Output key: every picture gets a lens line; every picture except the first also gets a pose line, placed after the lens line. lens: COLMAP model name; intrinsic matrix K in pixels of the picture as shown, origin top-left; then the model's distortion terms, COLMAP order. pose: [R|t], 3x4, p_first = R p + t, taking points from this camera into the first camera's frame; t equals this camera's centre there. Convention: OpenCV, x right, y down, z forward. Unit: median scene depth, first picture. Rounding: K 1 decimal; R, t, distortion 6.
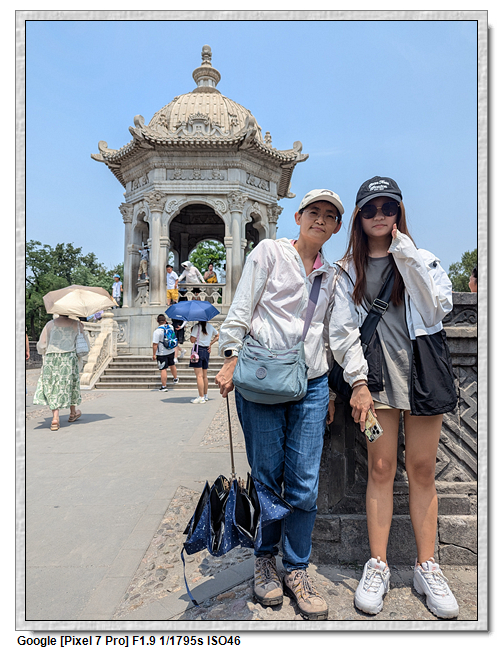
lens RADIAL K [[436.6, 0, 255.8], [0, 436.6, 322.3], [0, 0, 1]] dist [-0.006171, -0.010477]
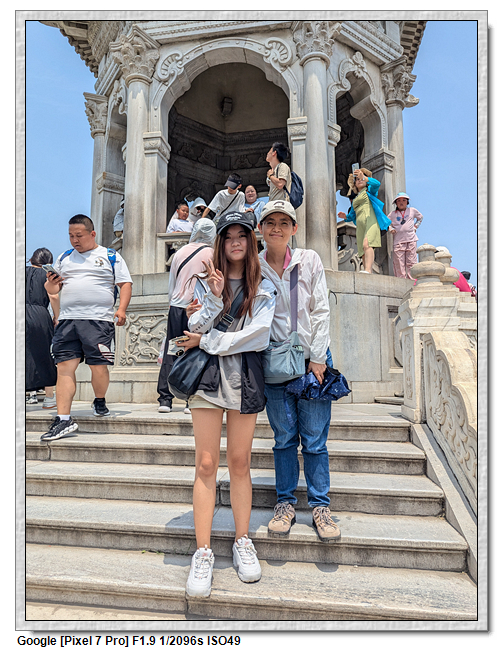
lens RADIAL K [[426.2, 0, 247.8], [0, 426.2, 316.6], [0, 0, 1]] dist [0.043324, -0.038748]
pose [[0.983885, -0.025124, -0.177029, -0.040258], [0.009776, 0.996156, -0.087044, 0.031041], [0.178536, 0.083911, 0.980349, 0.587745]]
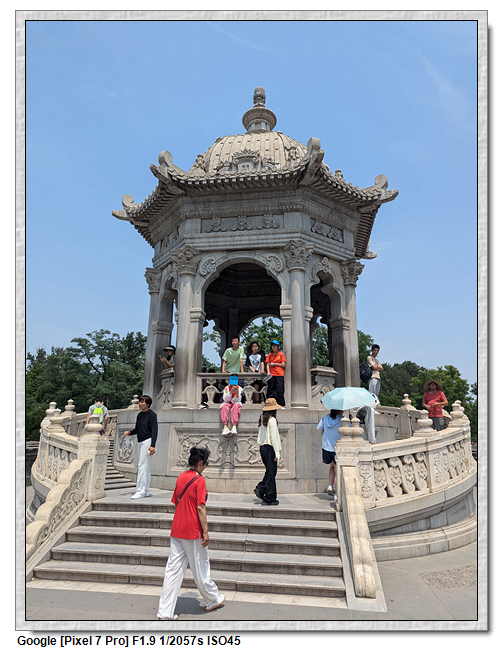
lens RADIAL K [[426.2, 0, 252.2], [0, 426.2, 318.0], [0, 0, 1]] dist [0.043324, -0.038748]
pose [[0.986327, -0.031081, -0.161840, -0.007197], [-0.002912, 0.978613, -0.205691, -0.036226], [0.164772, 0.203350, 0.965142, 0.338950]]
